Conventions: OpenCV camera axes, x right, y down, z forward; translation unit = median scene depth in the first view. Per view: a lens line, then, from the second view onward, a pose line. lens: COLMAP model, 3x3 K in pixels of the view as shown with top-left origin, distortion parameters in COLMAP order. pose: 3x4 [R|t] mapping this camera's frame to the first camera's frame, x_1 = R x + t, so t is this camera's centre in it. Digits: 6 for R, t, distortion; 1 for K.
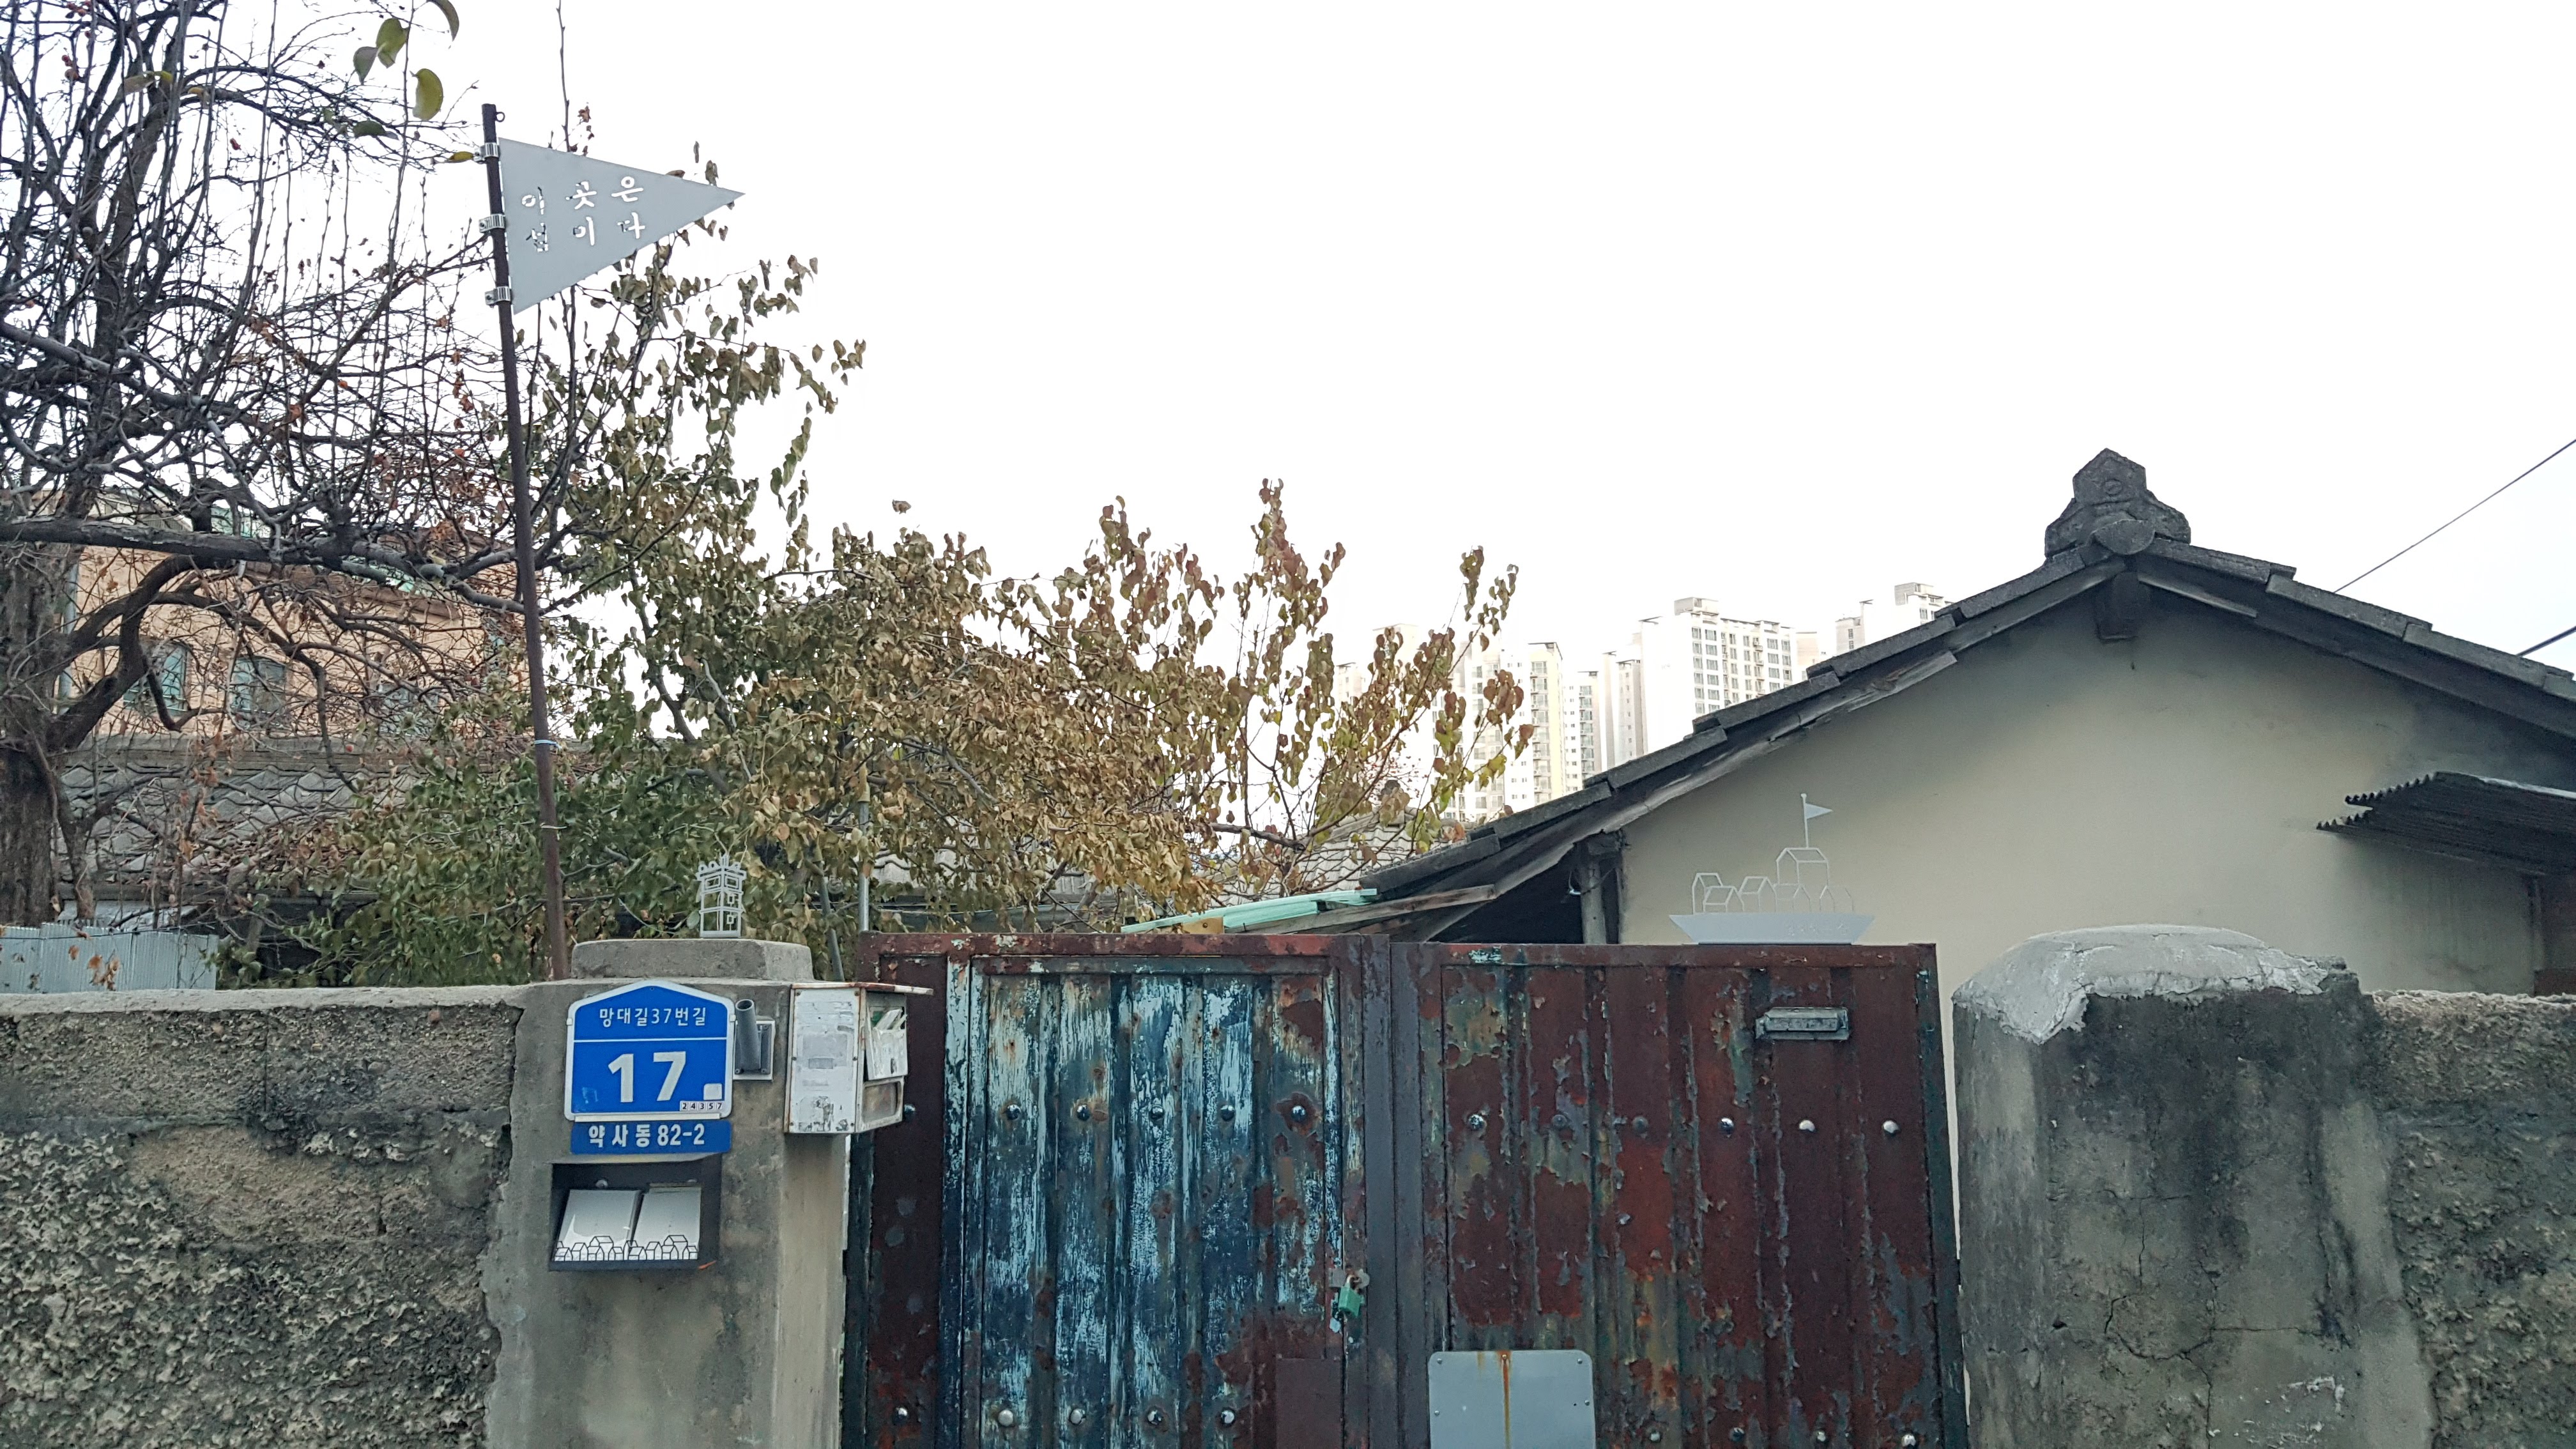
lens RADIAL K [[2032.0, 0, 1288.0], [0, 2032.0, 724.5], [0, 0, 1]] dist [0.132352, -0.366244]
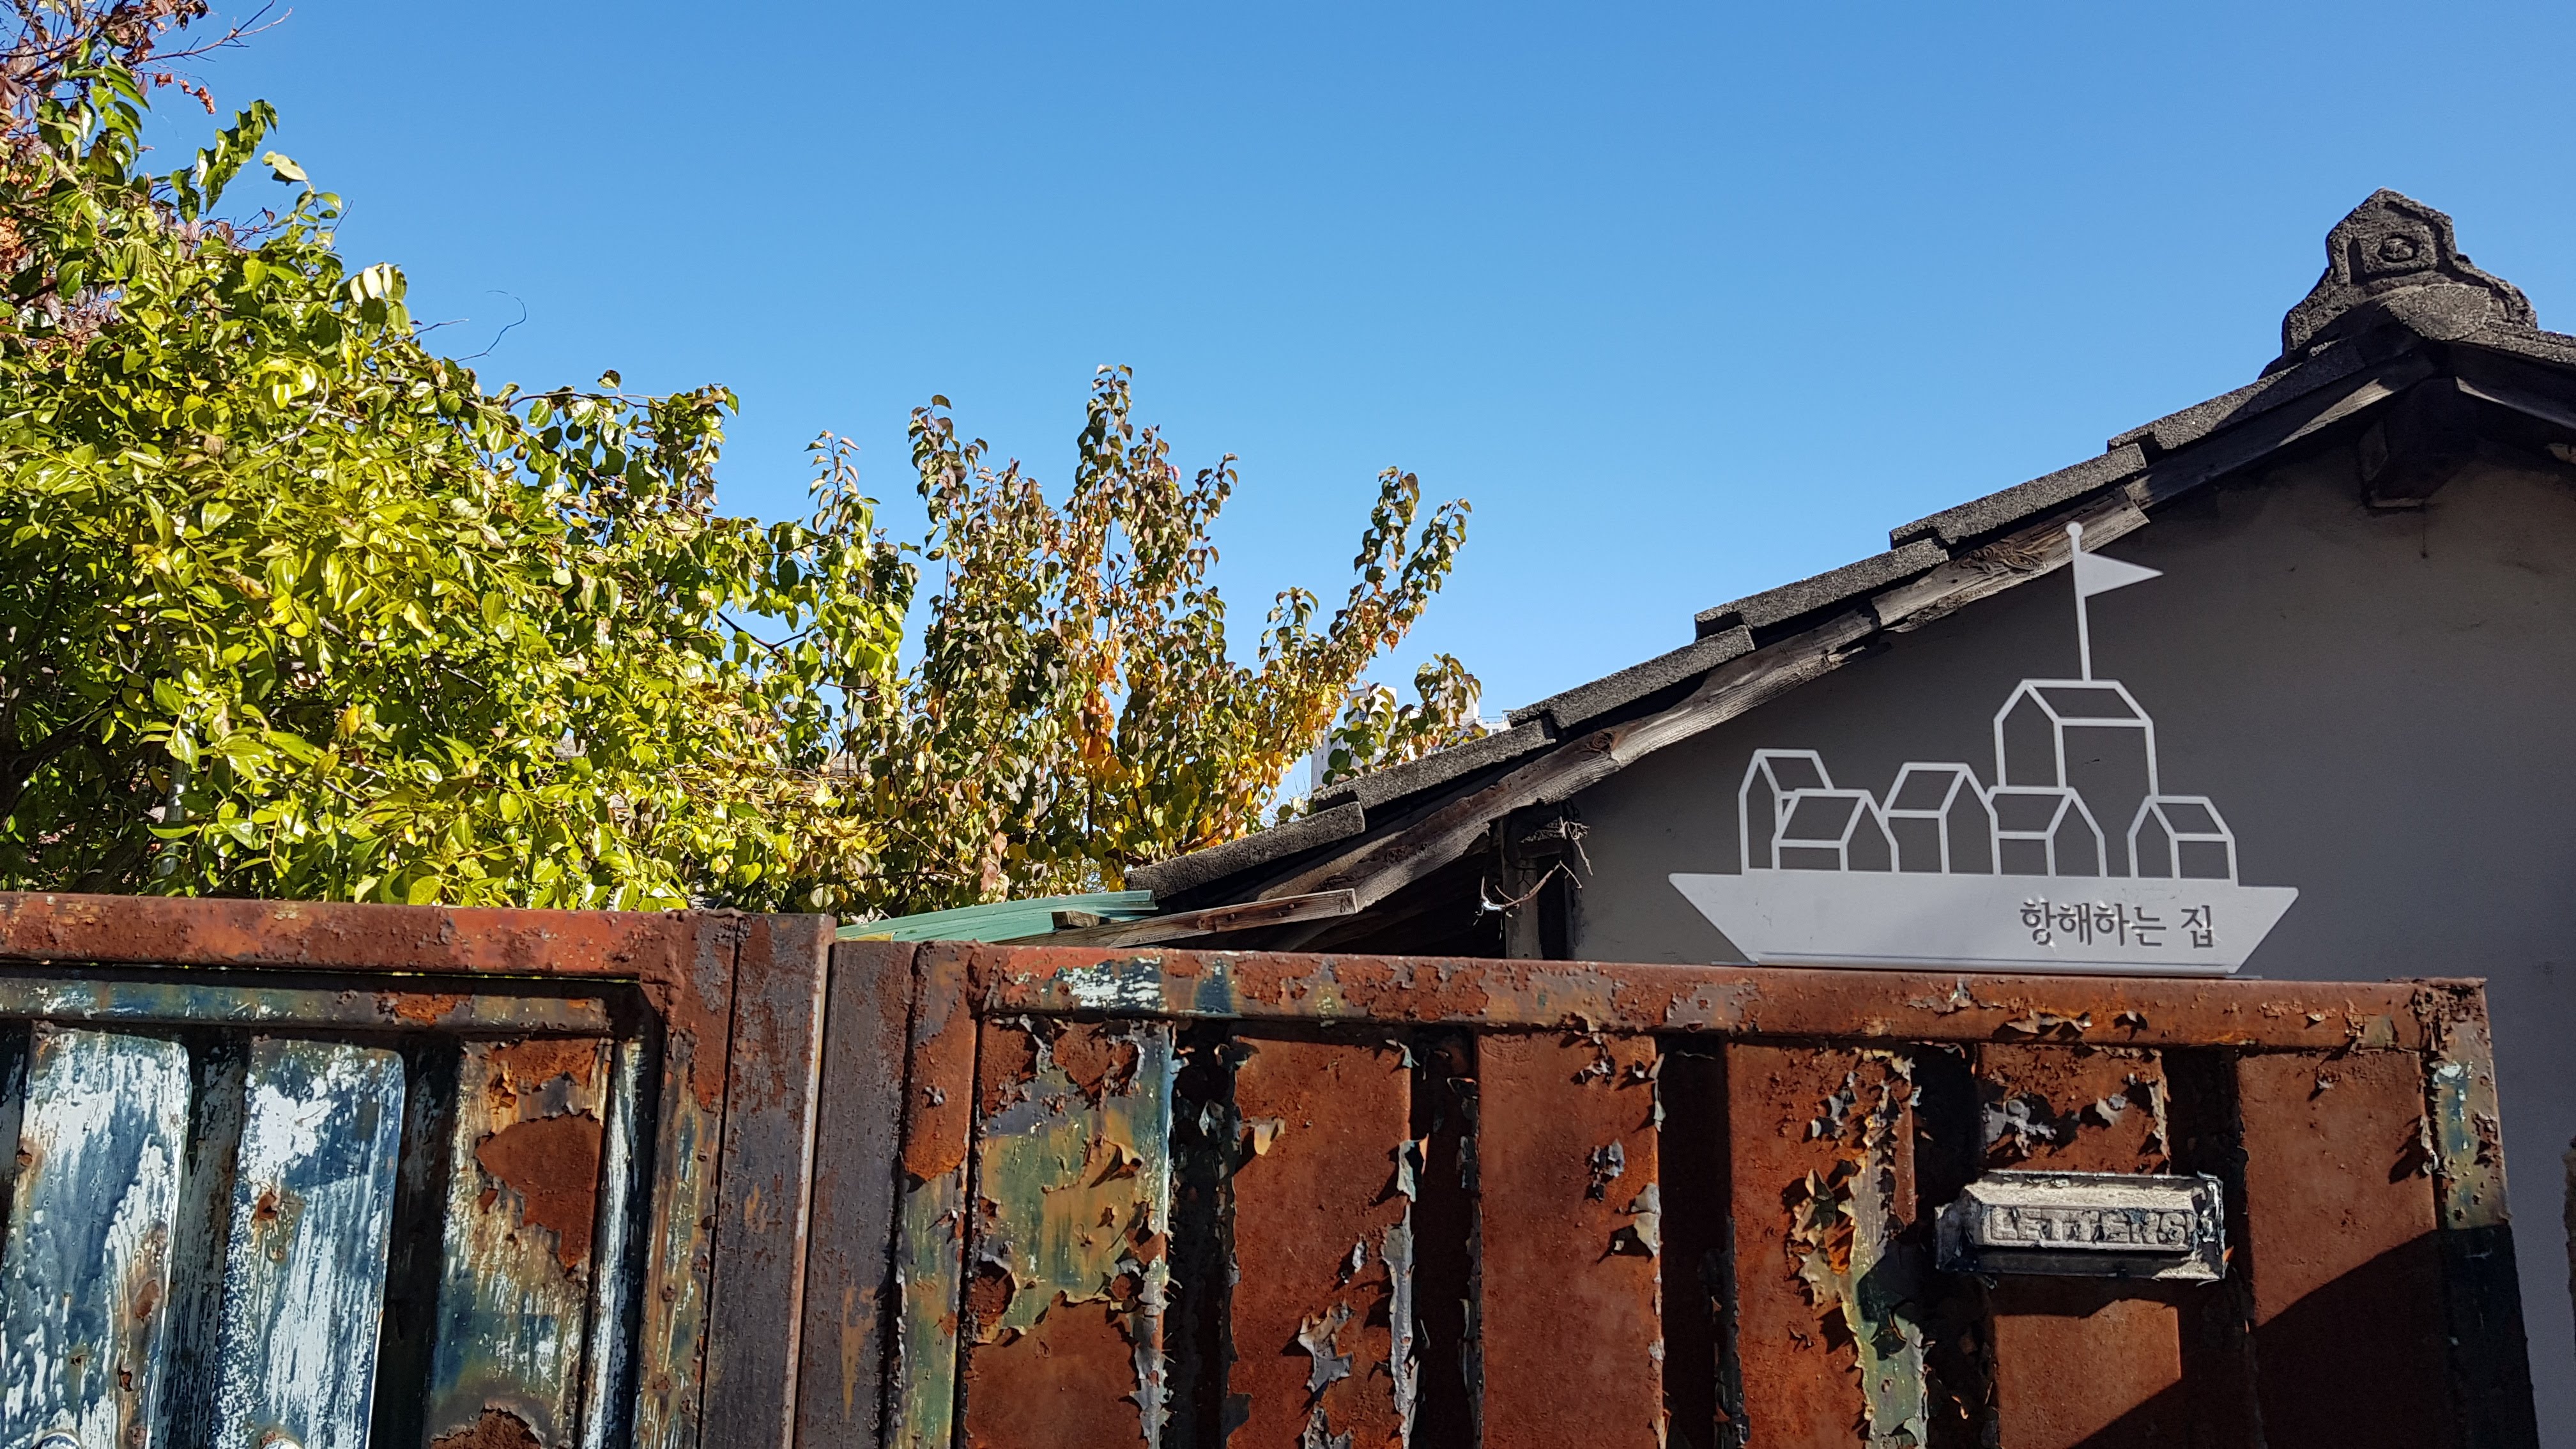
lens RADIAL K [[1993.2, 0, 1289.2], [0, 1993.2, 637.2], [0, 0, 1]] dist [0.102929, -0.150985]
pose [[0.999586, 0.027945, 0.006920, 0.121603], [-0.027366, 0.996951, -0.073069, 0.080170], [-0.008940, 0.072849, 0.997303, 0.672616]]
